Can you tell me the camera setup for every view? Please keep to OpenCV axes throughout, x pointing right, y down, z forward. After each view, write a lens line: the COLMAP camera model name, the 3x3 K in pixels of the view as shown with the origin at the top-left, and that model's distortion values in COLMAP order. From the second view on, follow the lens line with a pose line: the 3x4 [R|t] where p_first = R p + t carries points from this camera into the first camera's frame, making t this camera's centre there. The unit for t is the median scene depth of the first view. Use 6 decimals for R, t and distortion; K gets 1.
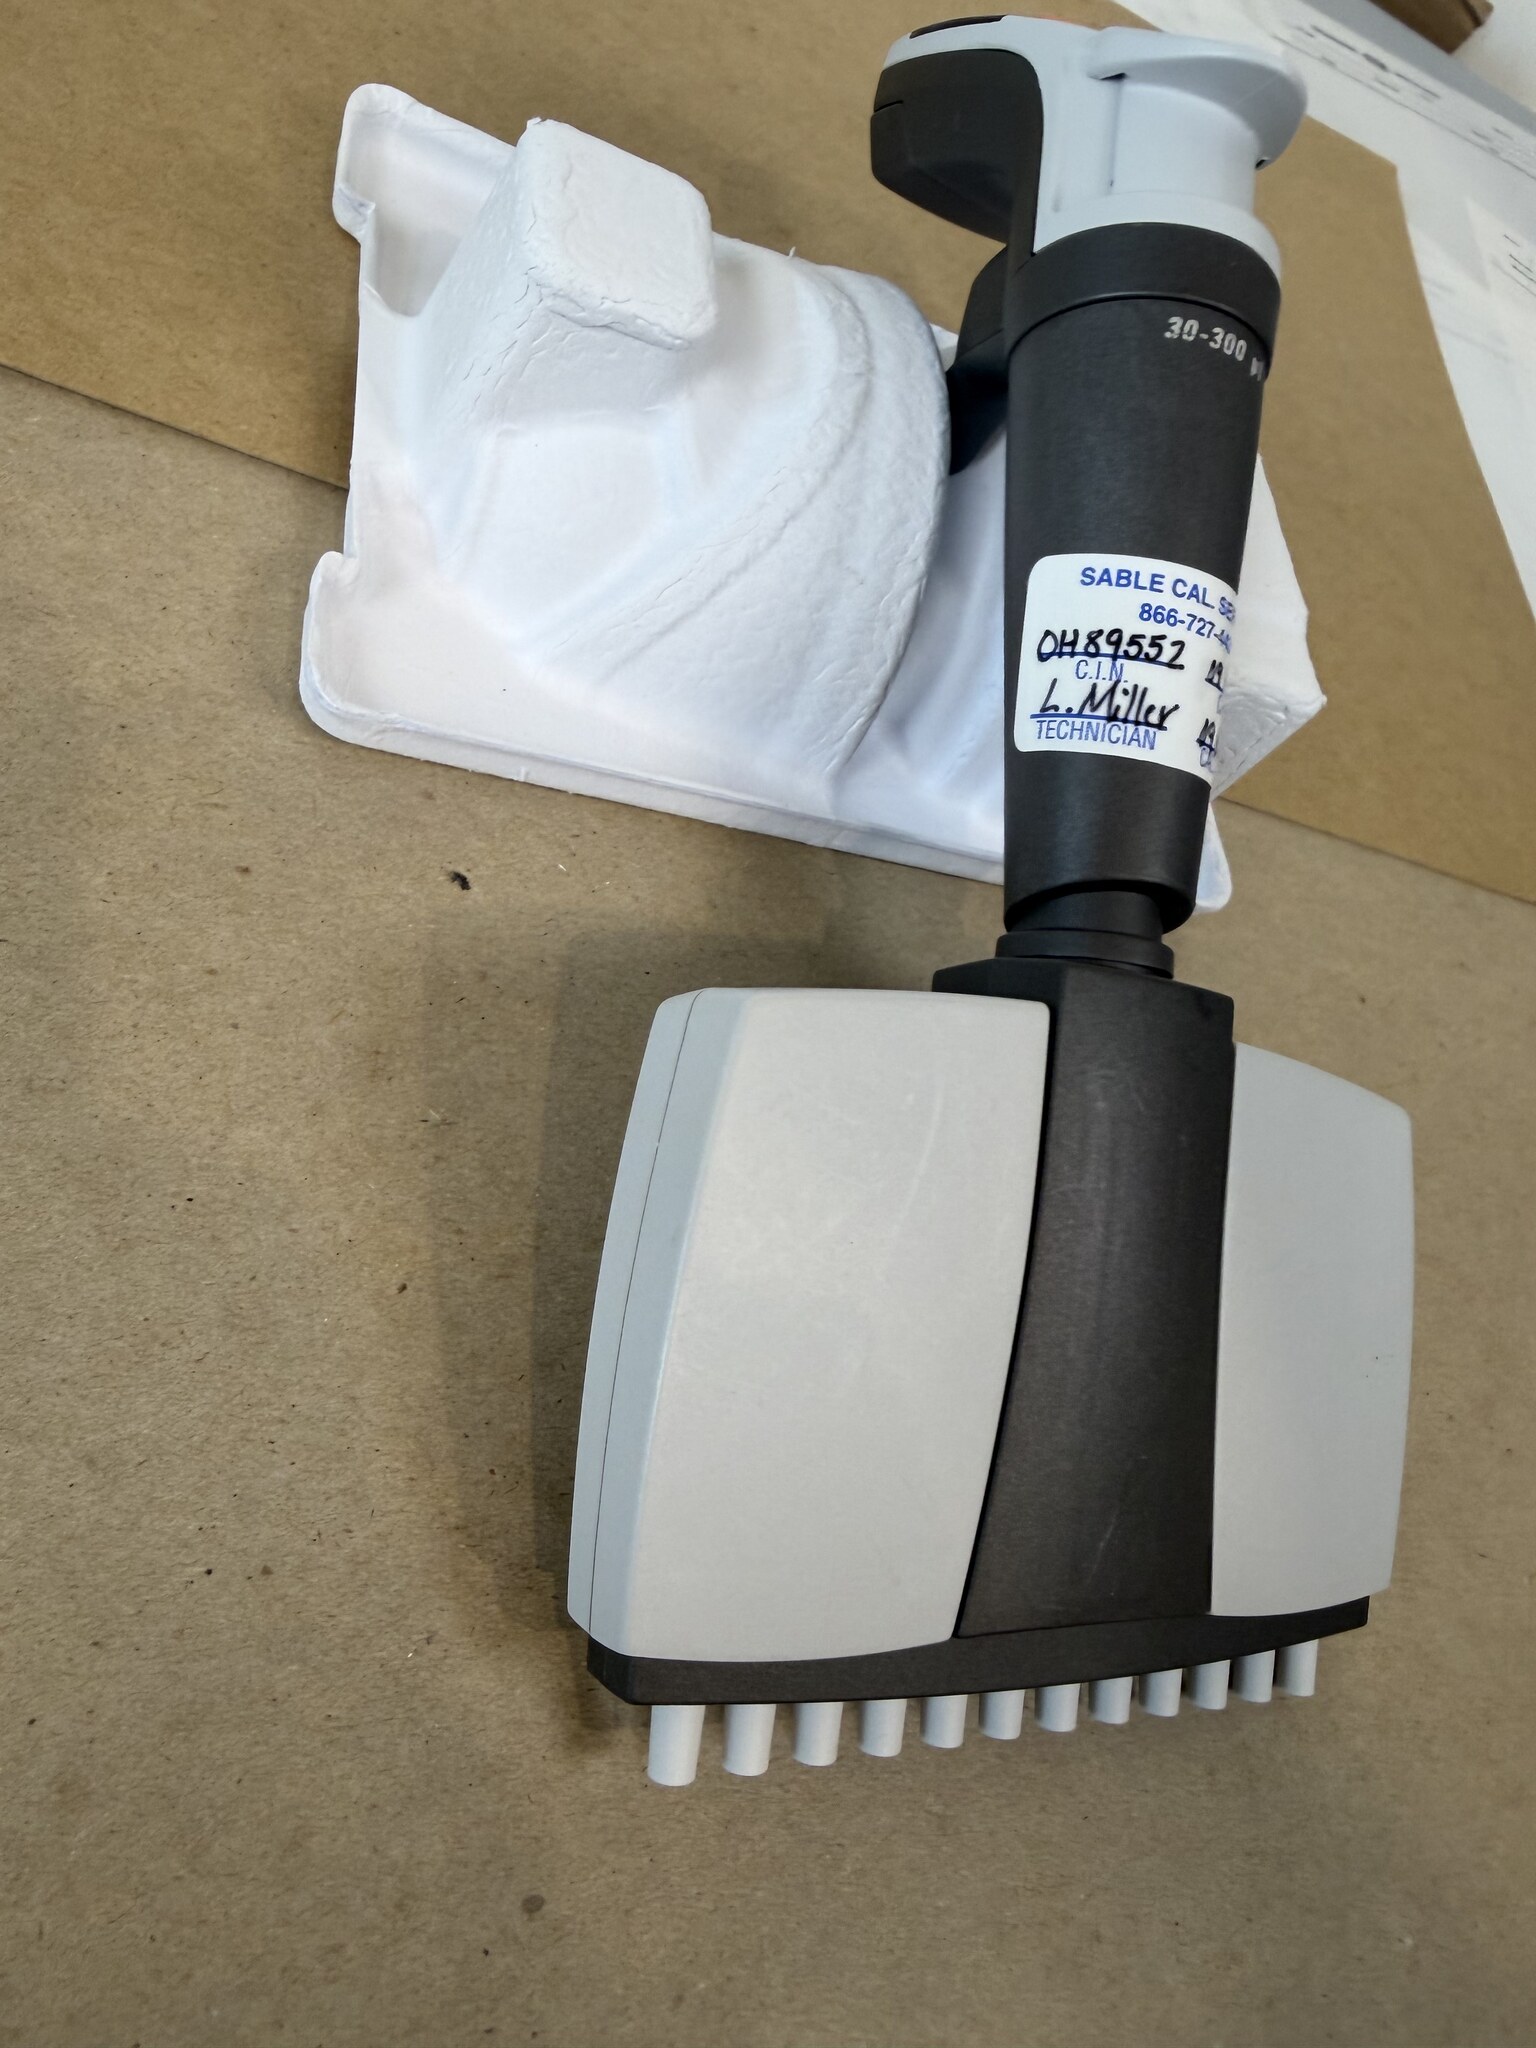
lens RADIAL K [[1452.6, 0, 803.0], [0, 1452.6, 974.8], [0, 0, 1]] dist [0.007918, -0.009916]
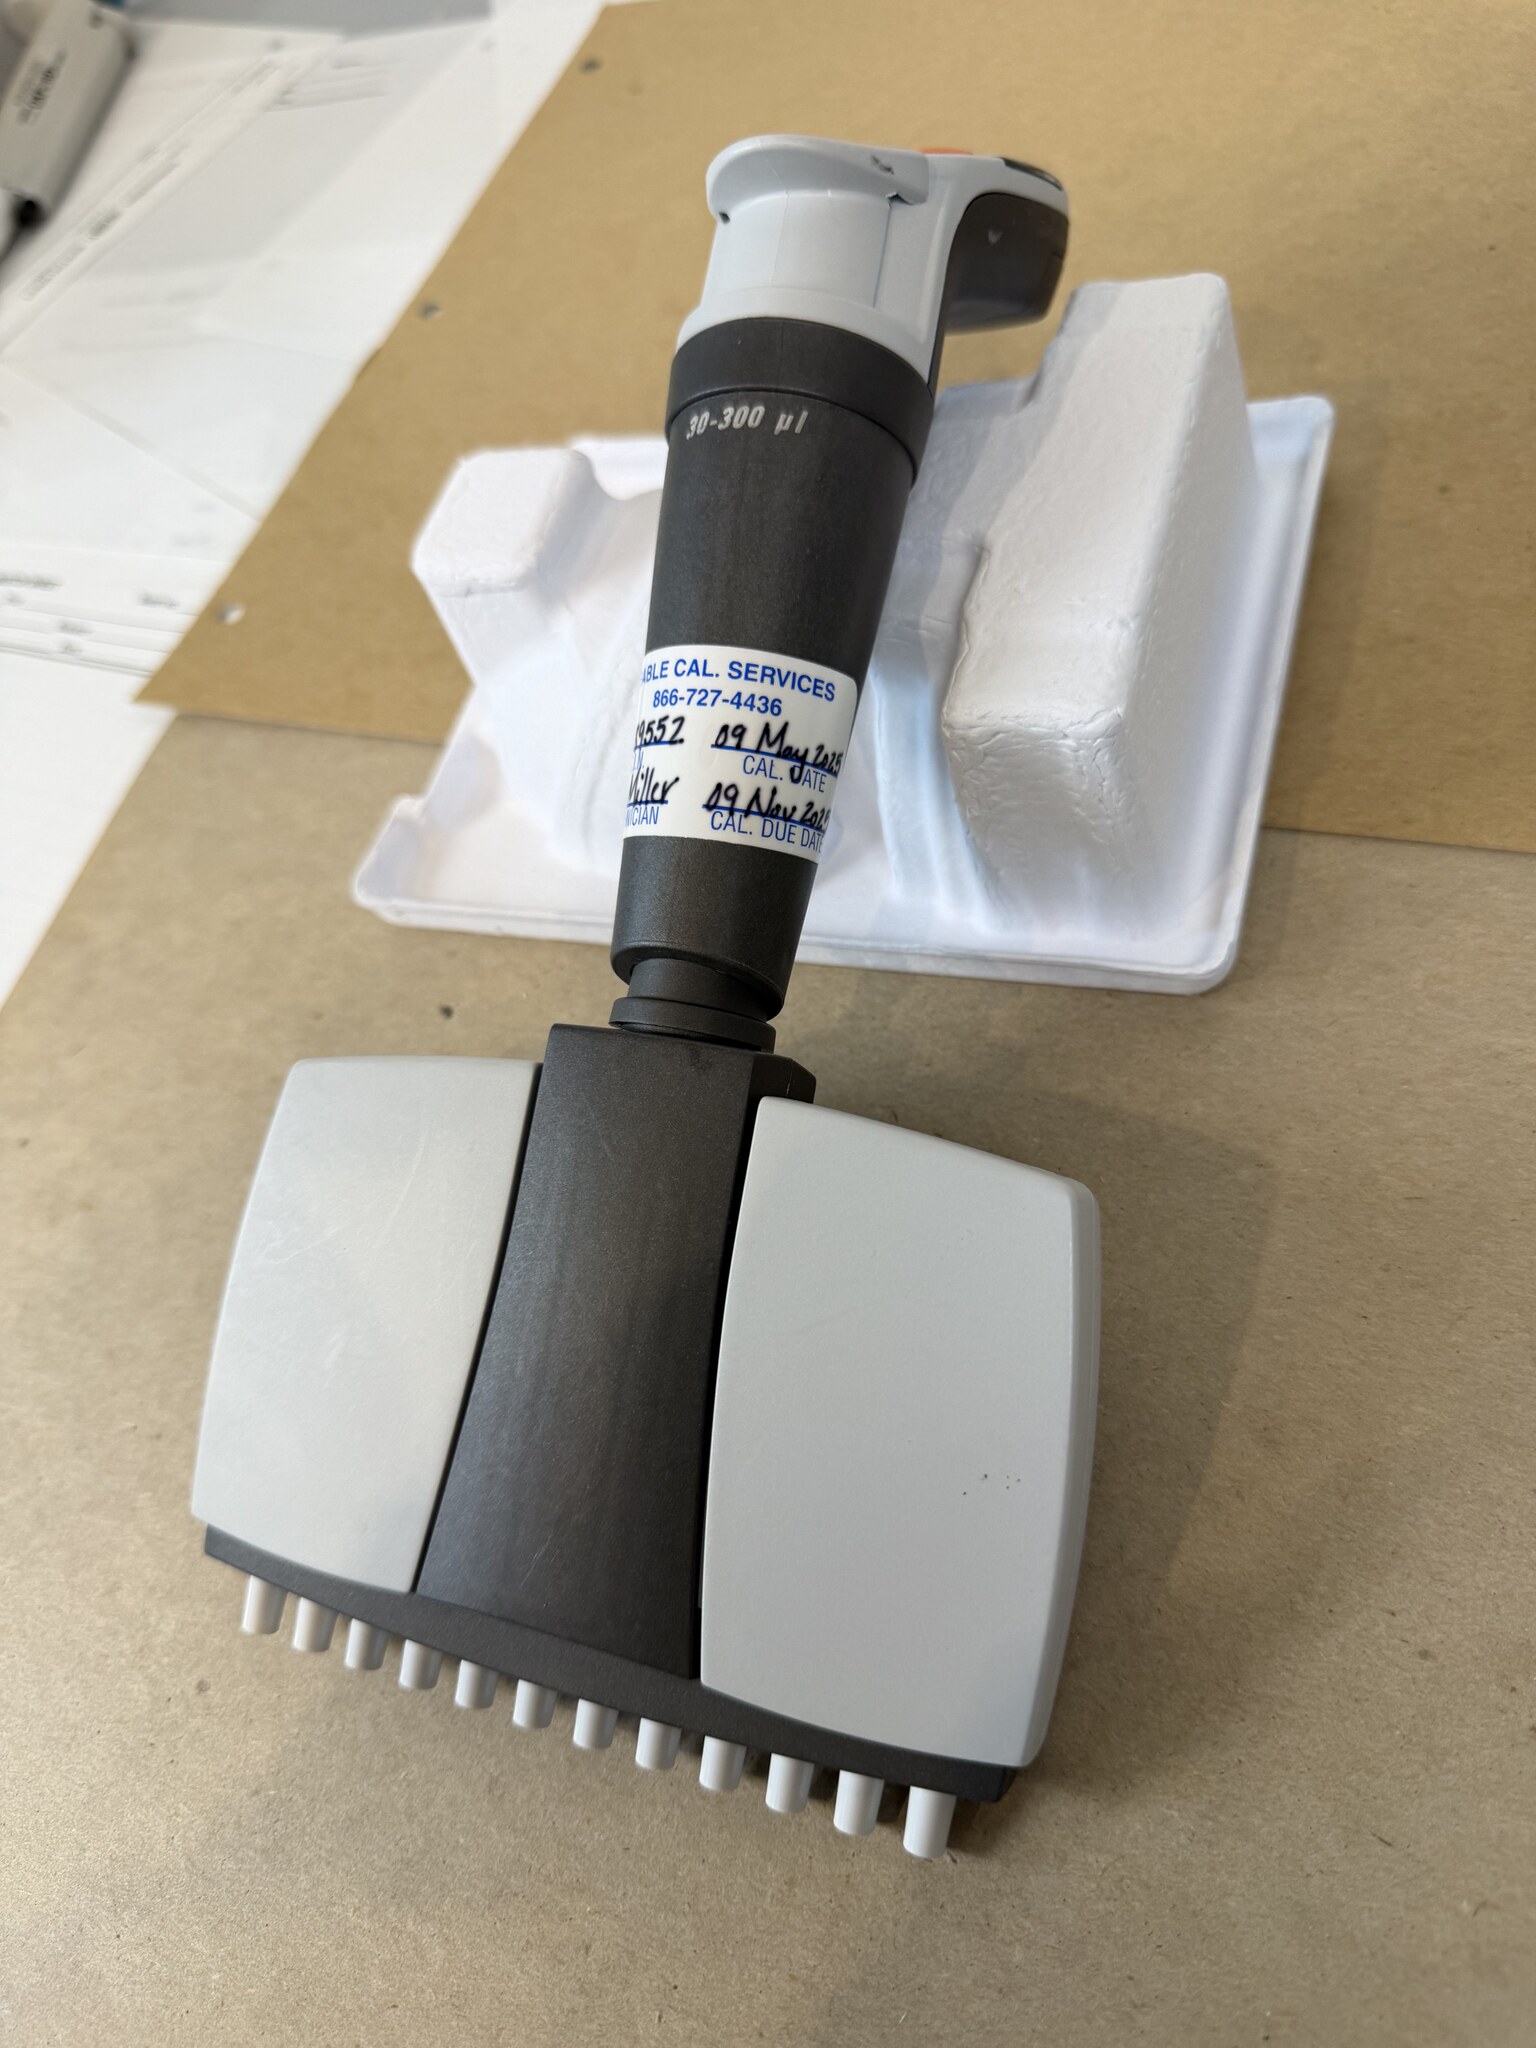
lens RADIAL K [[1452.6, 0, 766.9], [0, 1452.6, 1057.4], [0, 0, 1]] dist [0.007918, -0.009916]
pose [[0.622290, -0.064753, -0.780104, 1.103336], [0.001147, 0.996647, -0.081812, 0.102203], [0.782786, 0.050016, 0.620277, 0.407827]]
